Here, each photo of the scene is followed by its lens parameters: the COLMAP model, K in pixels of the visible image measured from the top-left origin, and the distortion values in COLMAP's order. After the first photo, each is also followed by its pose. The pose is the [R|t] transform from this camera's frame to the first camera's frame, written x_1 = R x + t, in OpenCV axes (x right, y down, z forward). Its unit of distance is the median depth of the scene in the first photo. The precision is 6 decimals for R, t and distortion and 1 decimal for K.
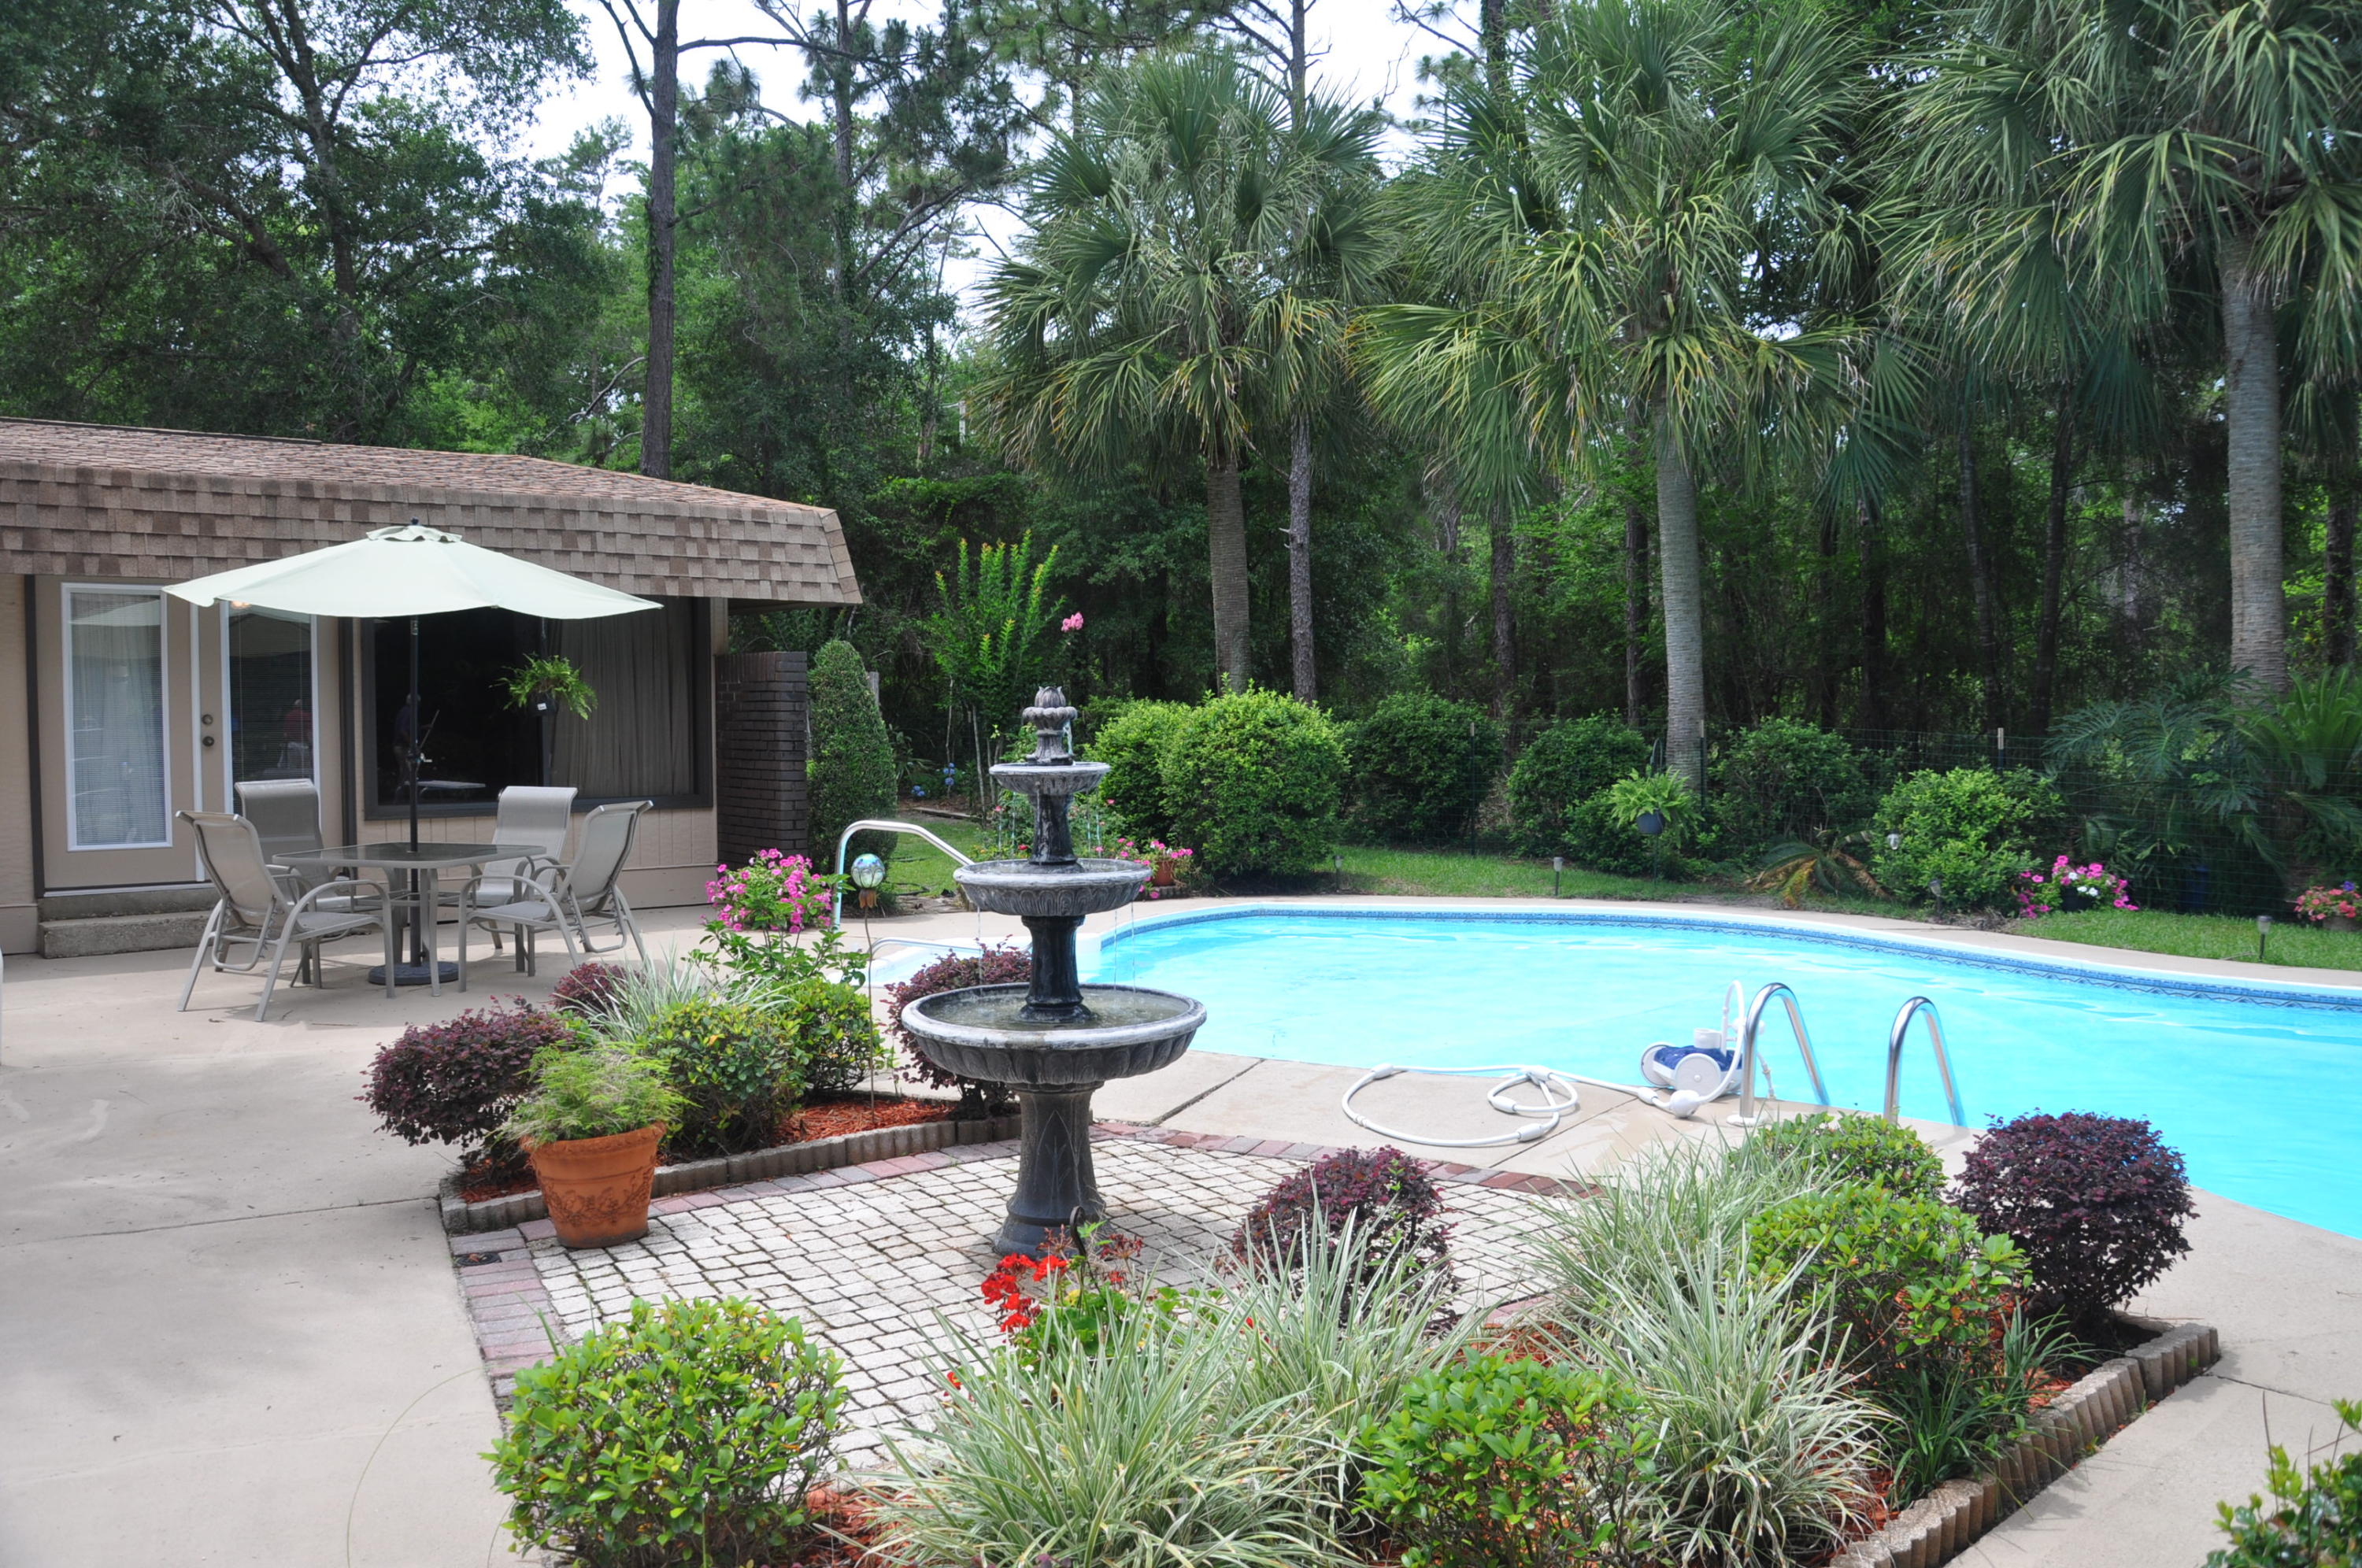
lens RADIAL K [[1860.8, 0, 1167.7], [0, 1860.8, 808.4], [0, 0, 1]] dist [-0.161615, 0.136874]
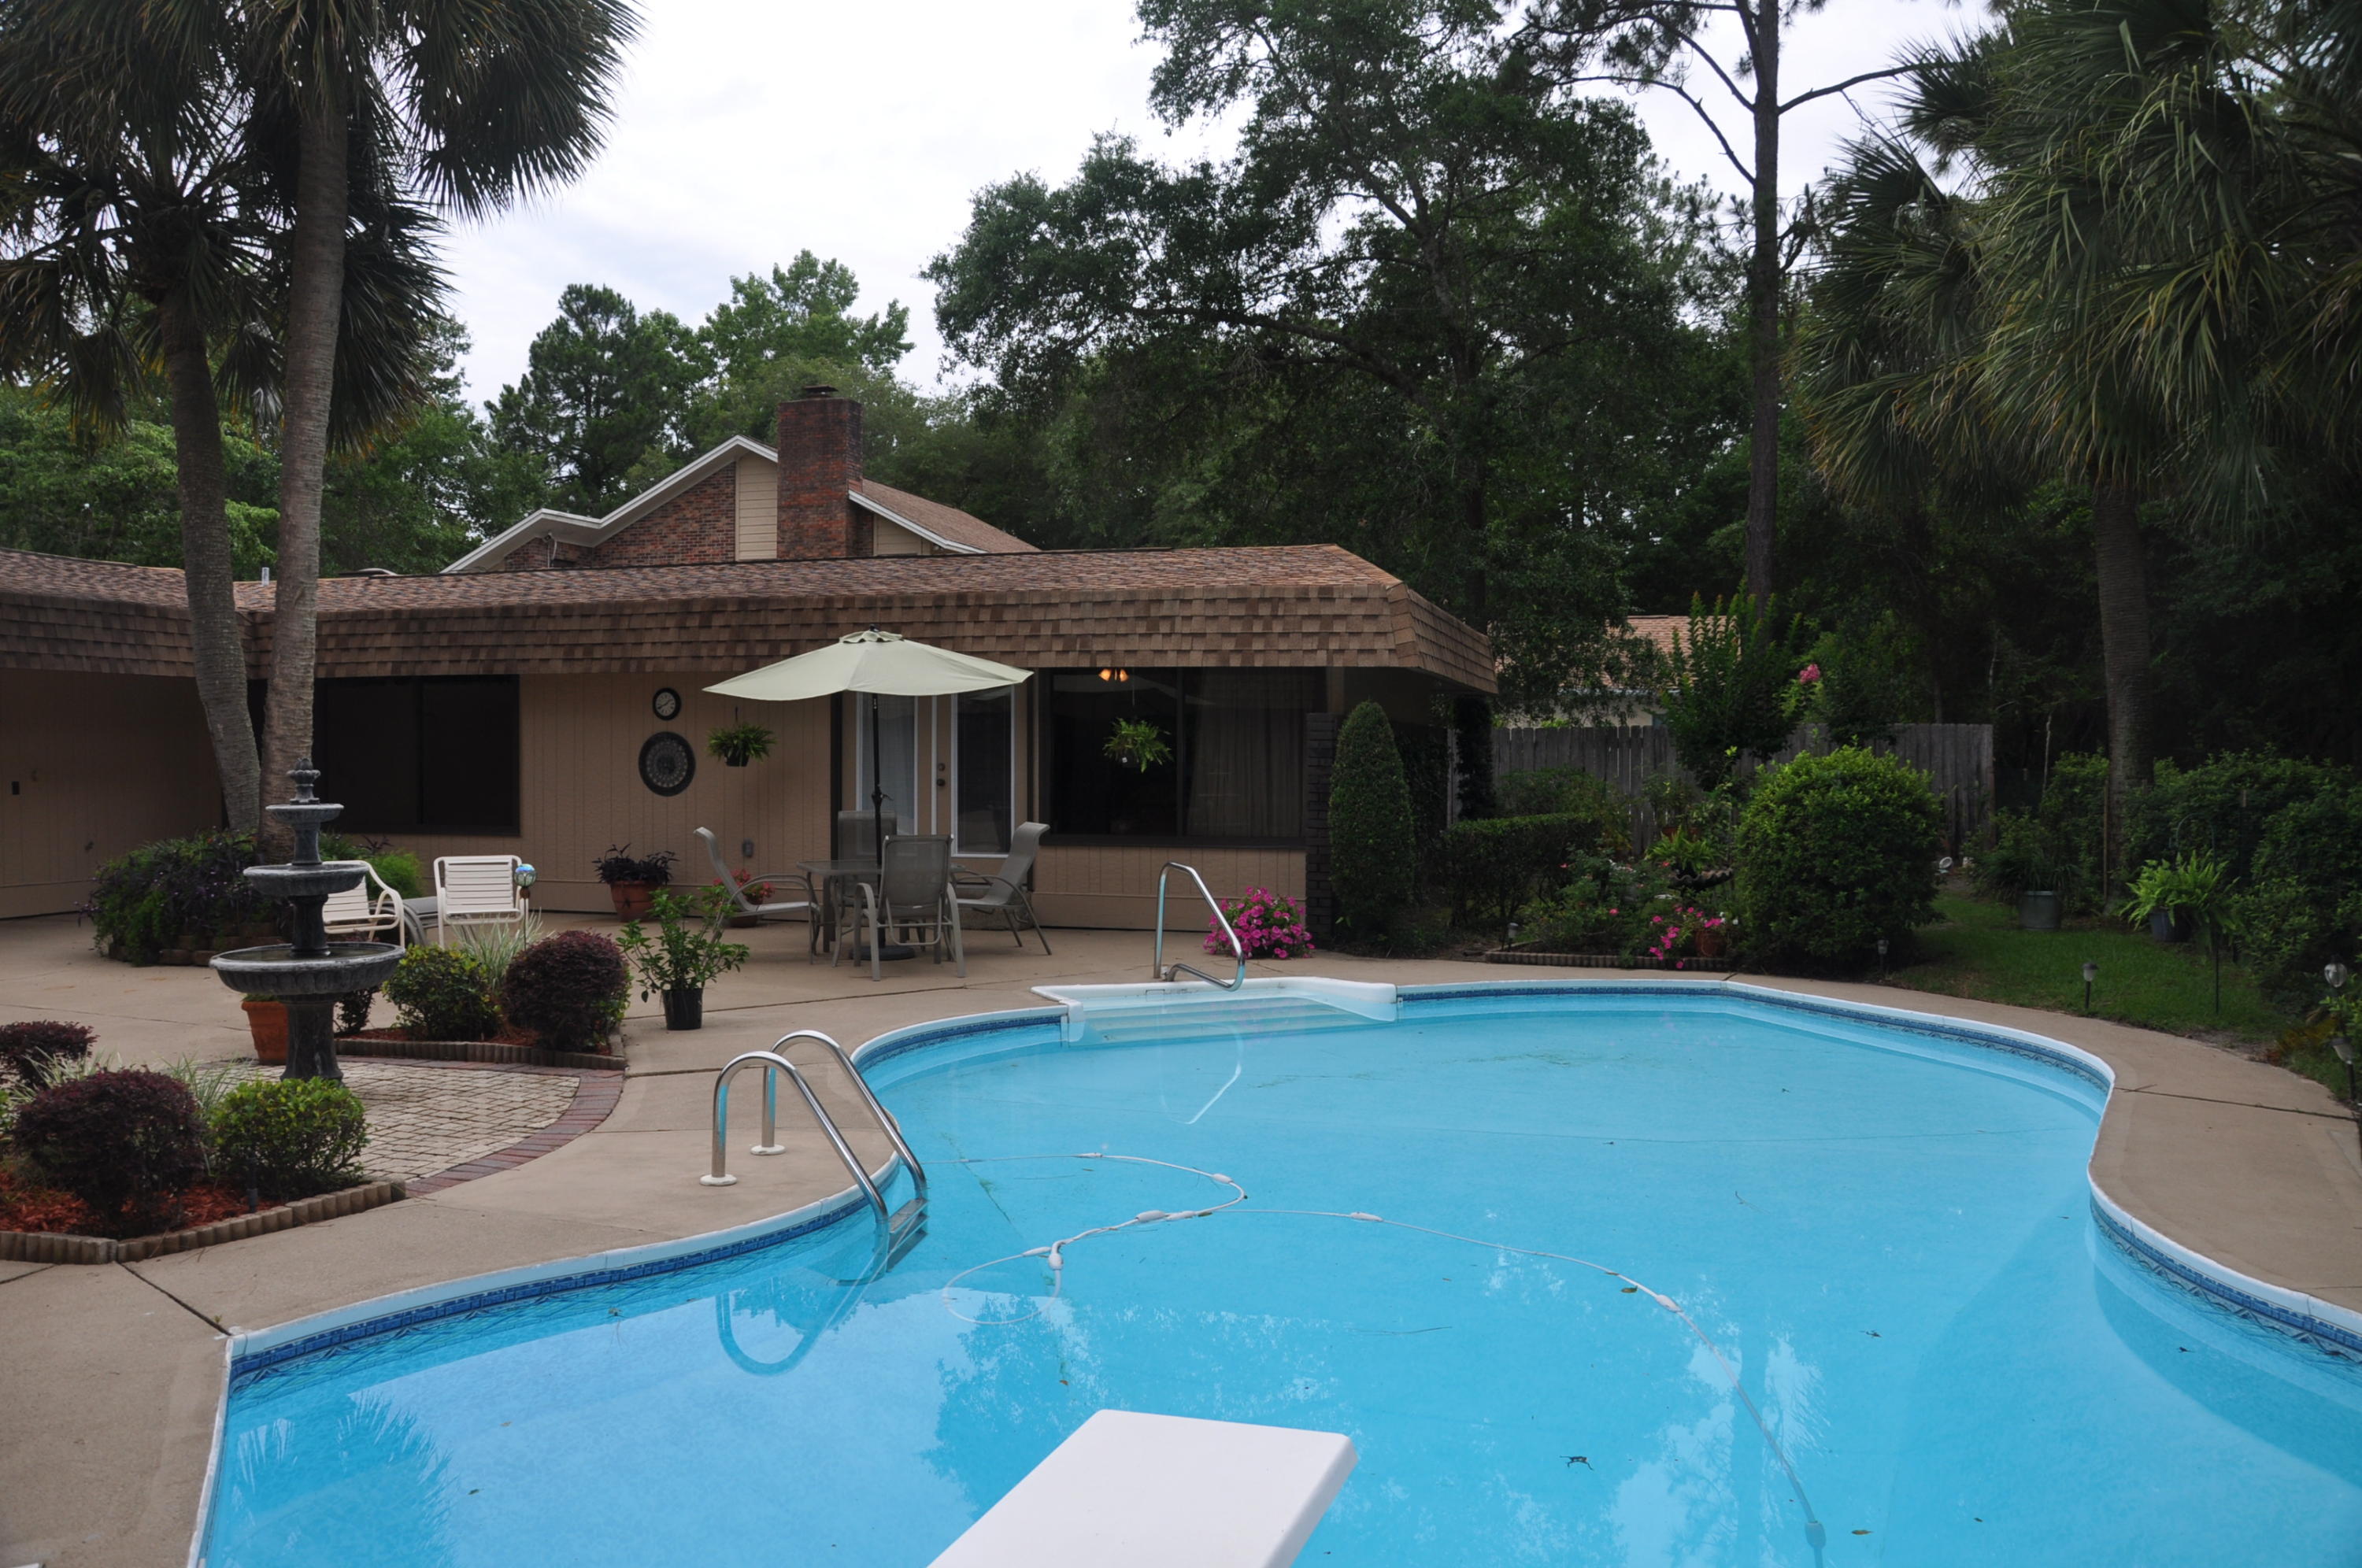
lens RADIAL K [[1860.8, 0, 1167.7], [0, 1860.8, 808.4], [0, 0, 1]] dist [-0.161615, 0.136874]
pose [[0.592672, 0.026823, -0.804997, 0.656777], [-0.046813, 0.998903, -0.001181, -0.021763], [0.804083, 0.038385, 0.593277, 0.261649]]
